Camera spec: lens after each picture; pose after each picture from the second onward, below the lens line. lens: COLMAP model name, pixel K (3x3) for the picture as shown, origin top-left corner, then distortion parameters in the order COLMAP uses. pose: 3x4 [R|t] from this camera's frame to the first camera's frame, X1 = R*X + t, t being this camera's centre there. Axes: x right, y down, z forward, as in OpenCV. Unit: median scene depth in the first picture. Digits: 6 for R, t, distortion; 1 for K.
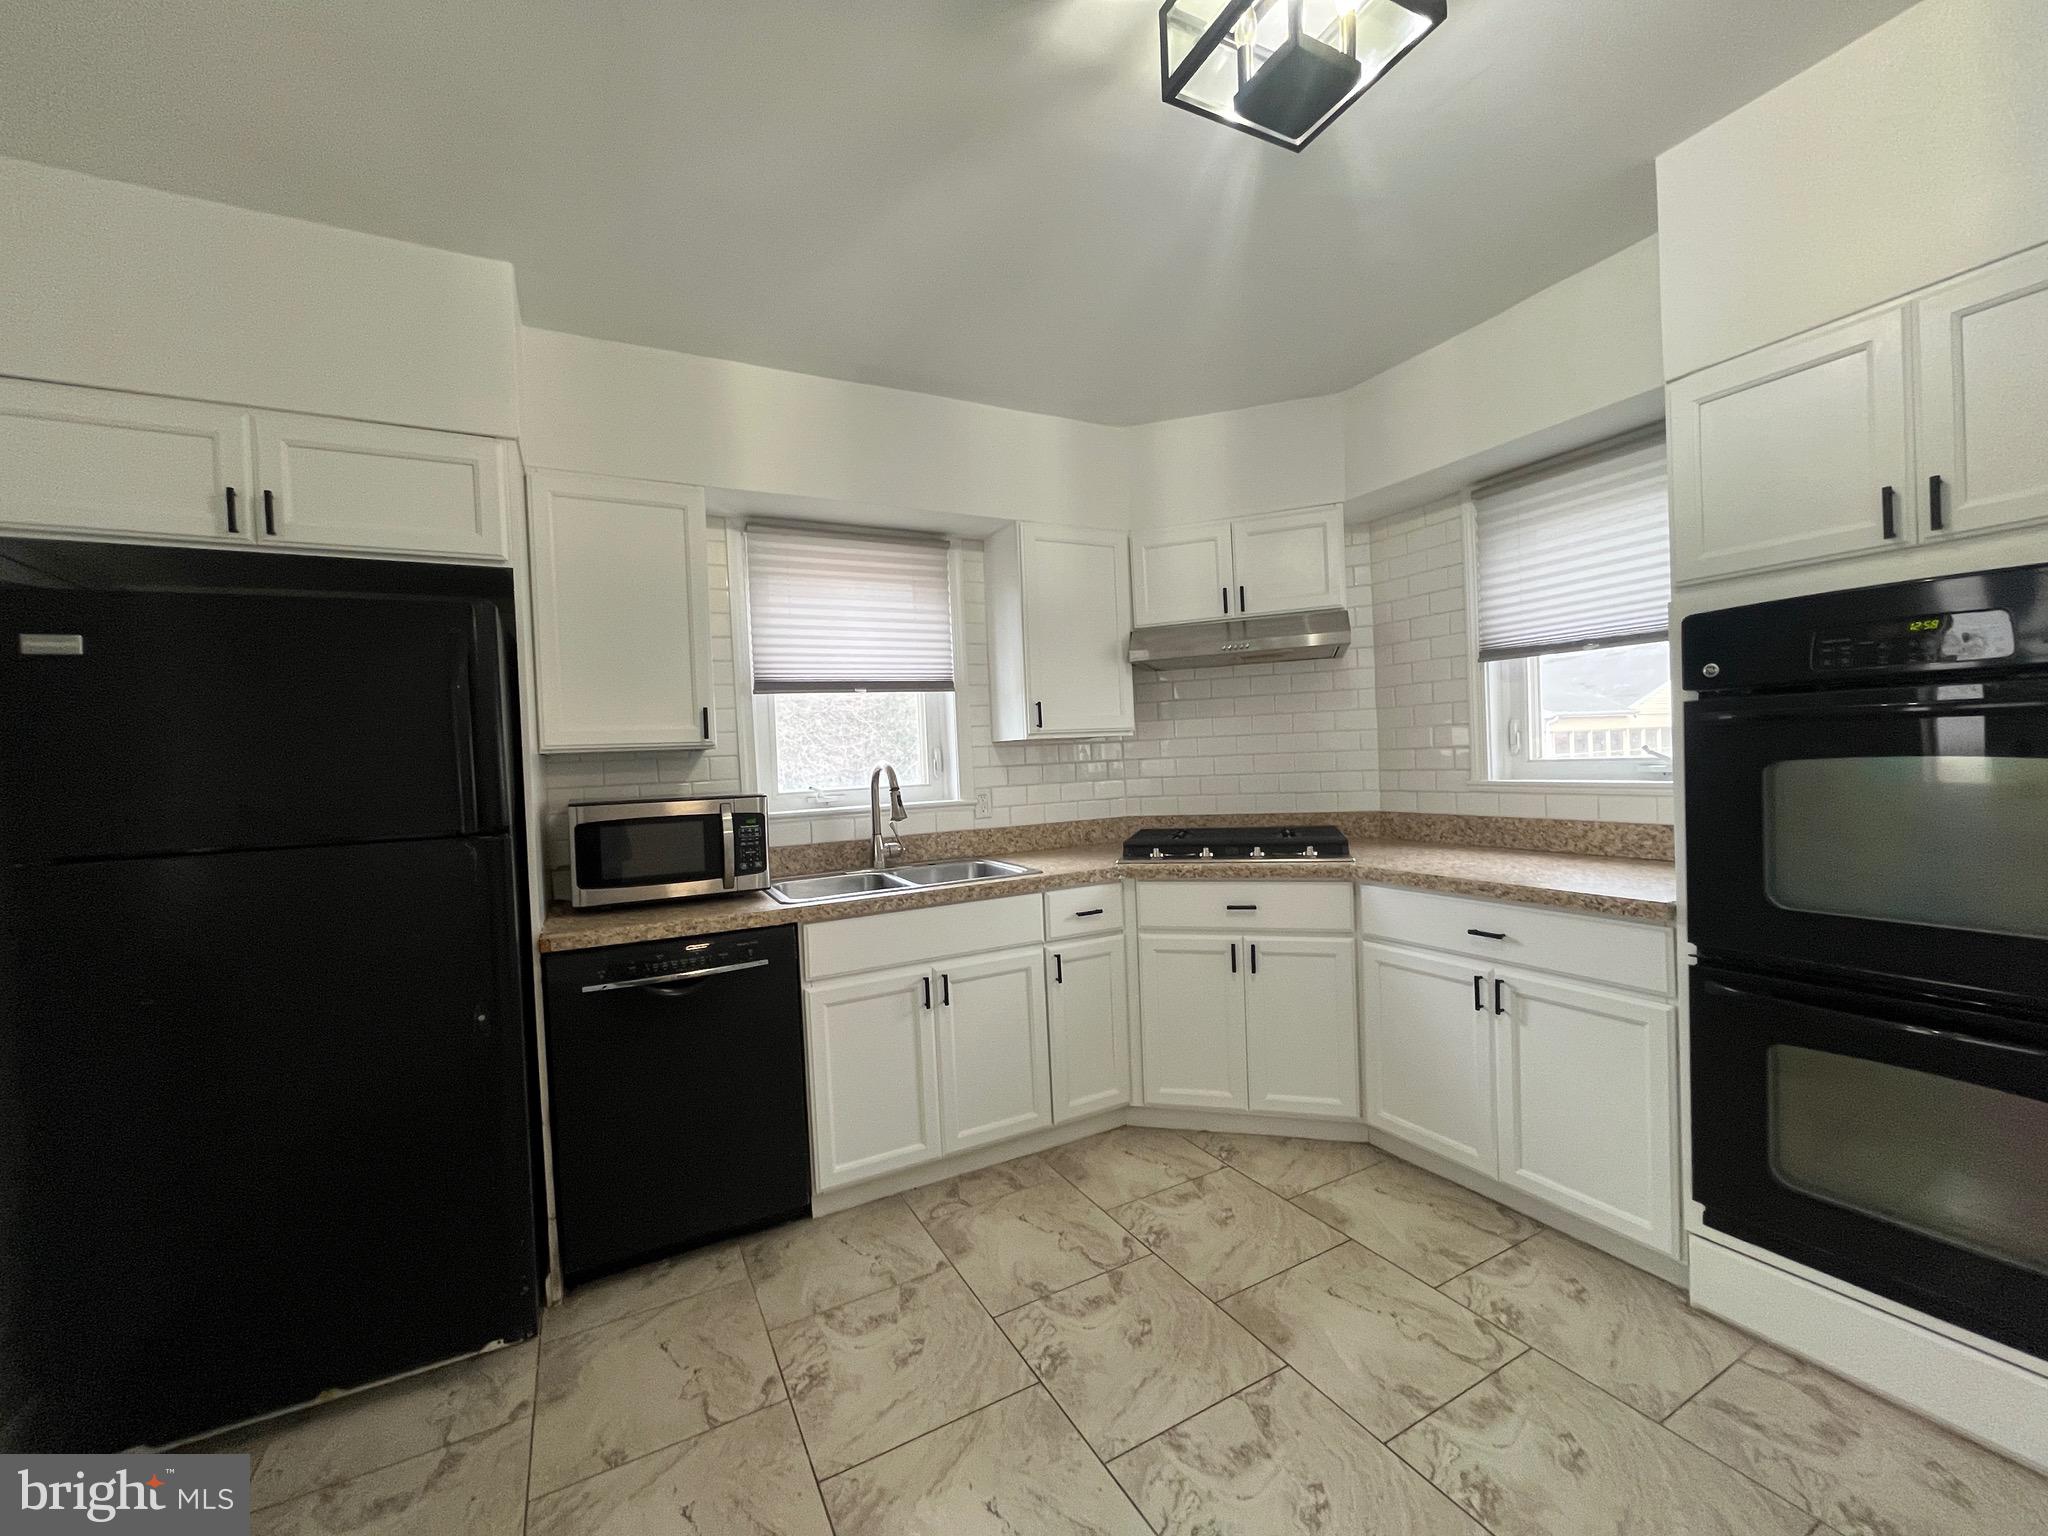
lens RADIAL K [[823.2, 0, 1028.4], [0, 823.2, 775.3], [0, 0, 1]] dist [-0.001274, -0.000833]
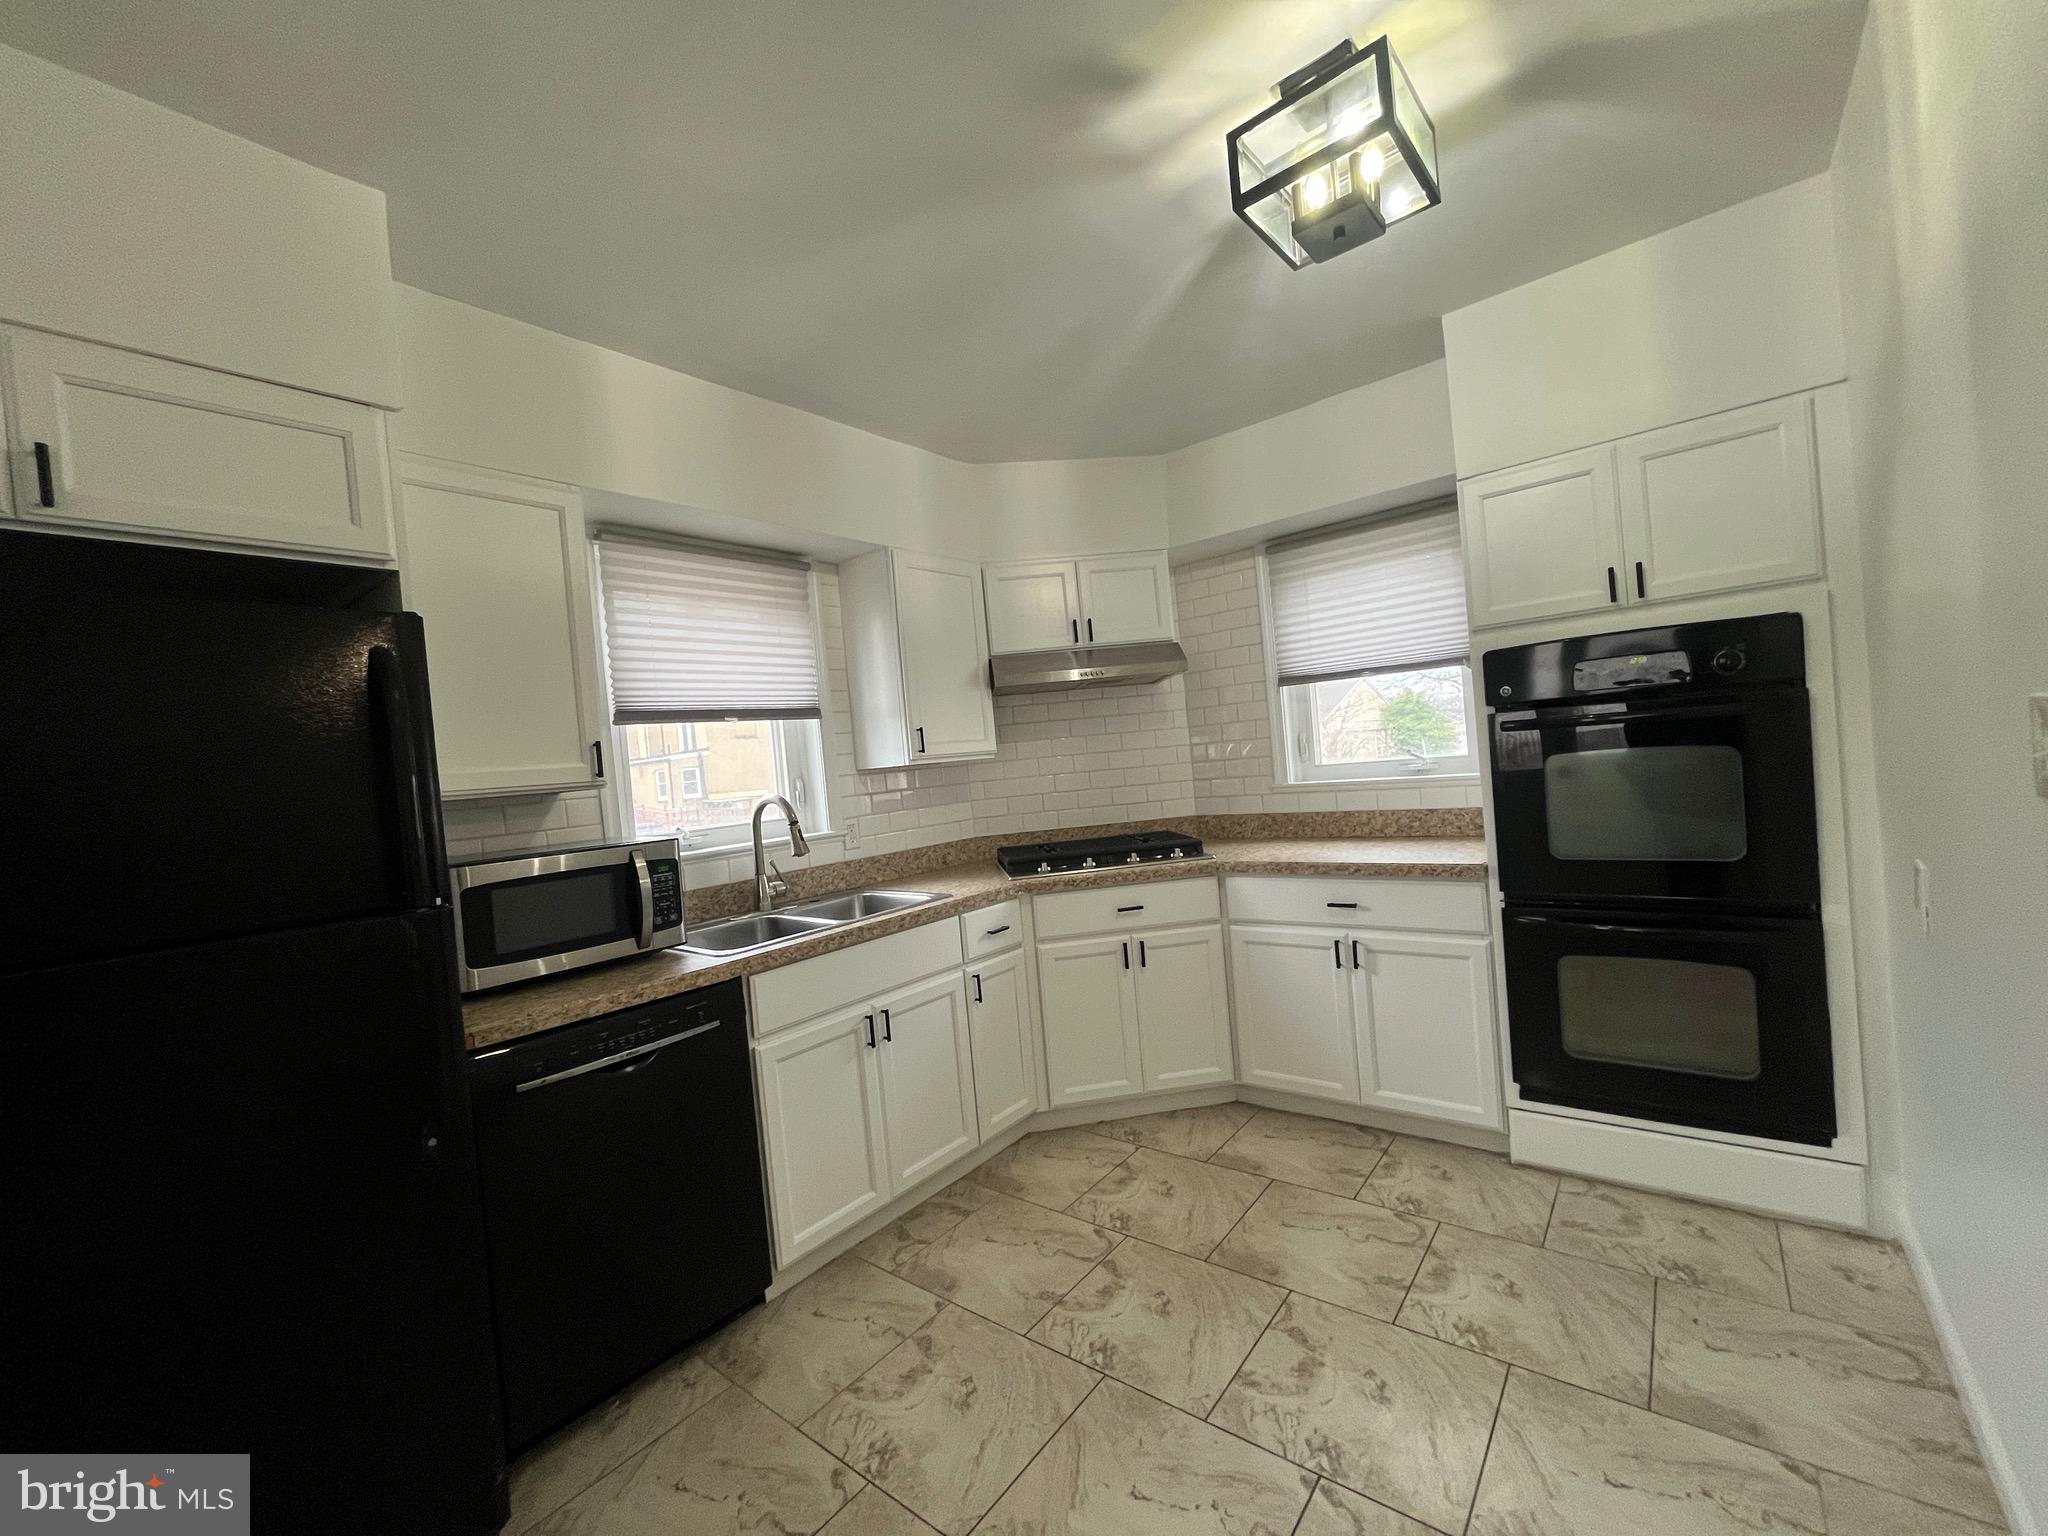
lens RADIAL K [[823.2, 0, 1028.1], [0, 823.2, 775.0], [0, 0, 1]] dist [-0.001274, -0.000833]
pose [[0.919407, -0.044323, 0.390802, -0.298333], [0.057124, 0.998142, -0.021188, -0.002703], [-0.389137, 0.041804, 0.920231, 0.032276]]
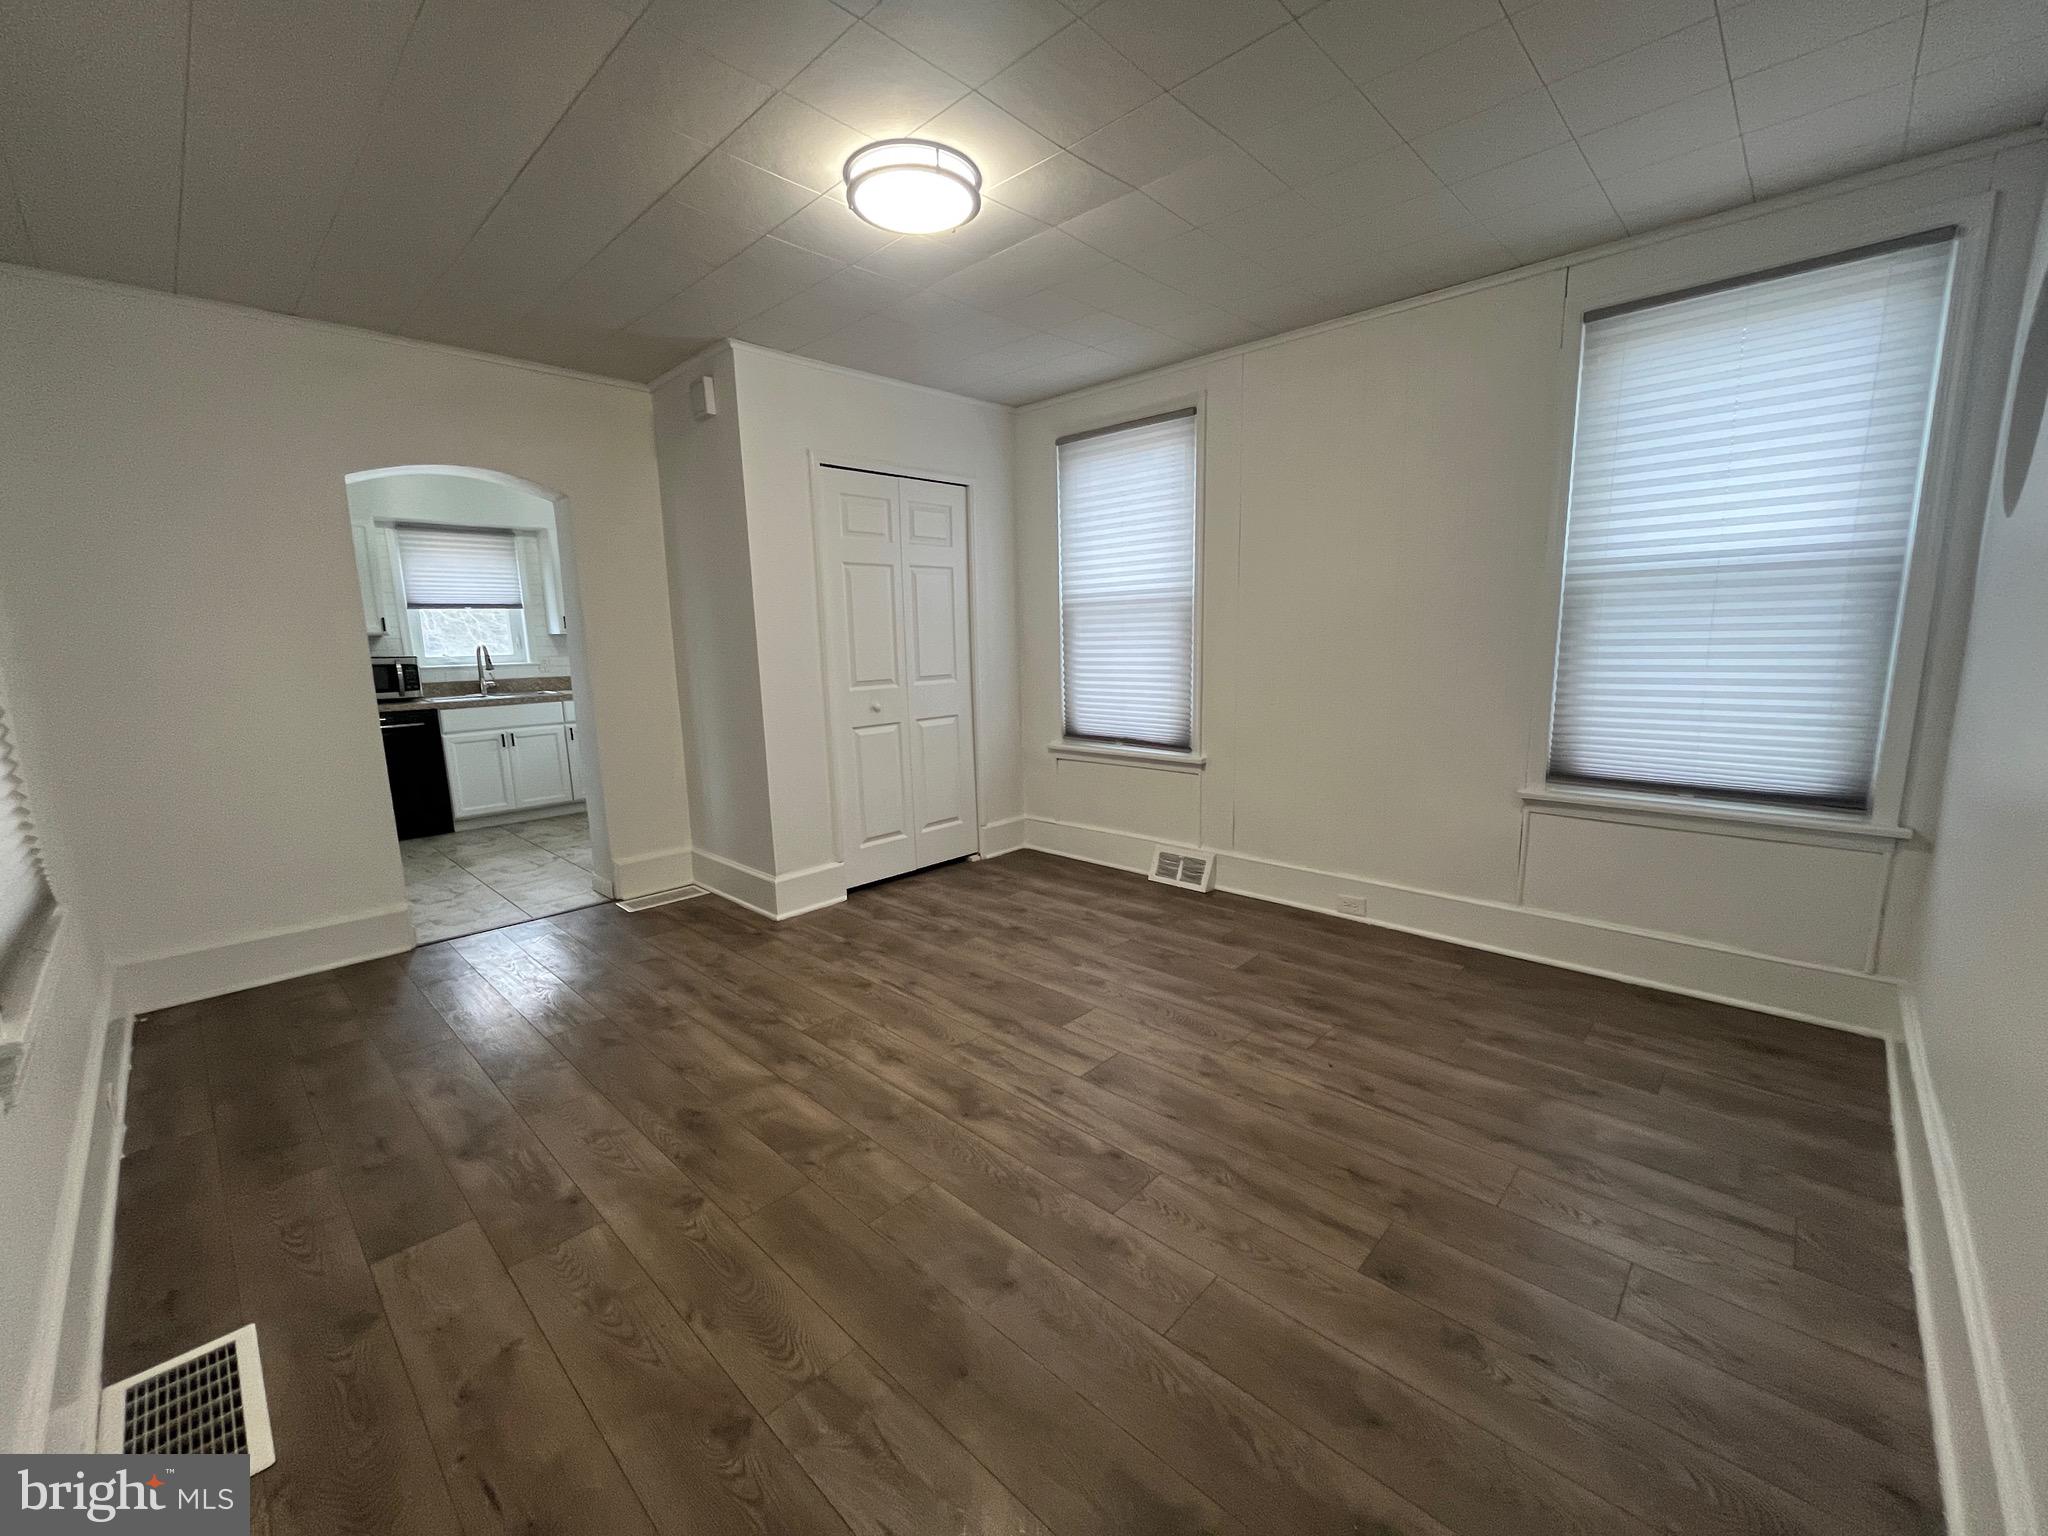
lens RADIAL K [[823.2, 0, 1026.1], [0, 823.2, 771.1], [0, 0, 1]] dist [-0.001274, -0.000833]
pose [[0.950884, -0.029748, 0.308114, 0.552955], [-0.011834, 0.991150, 0.132215, 0.015282], [-0.309320, -0.129367, 0.942117, -1.650736]]
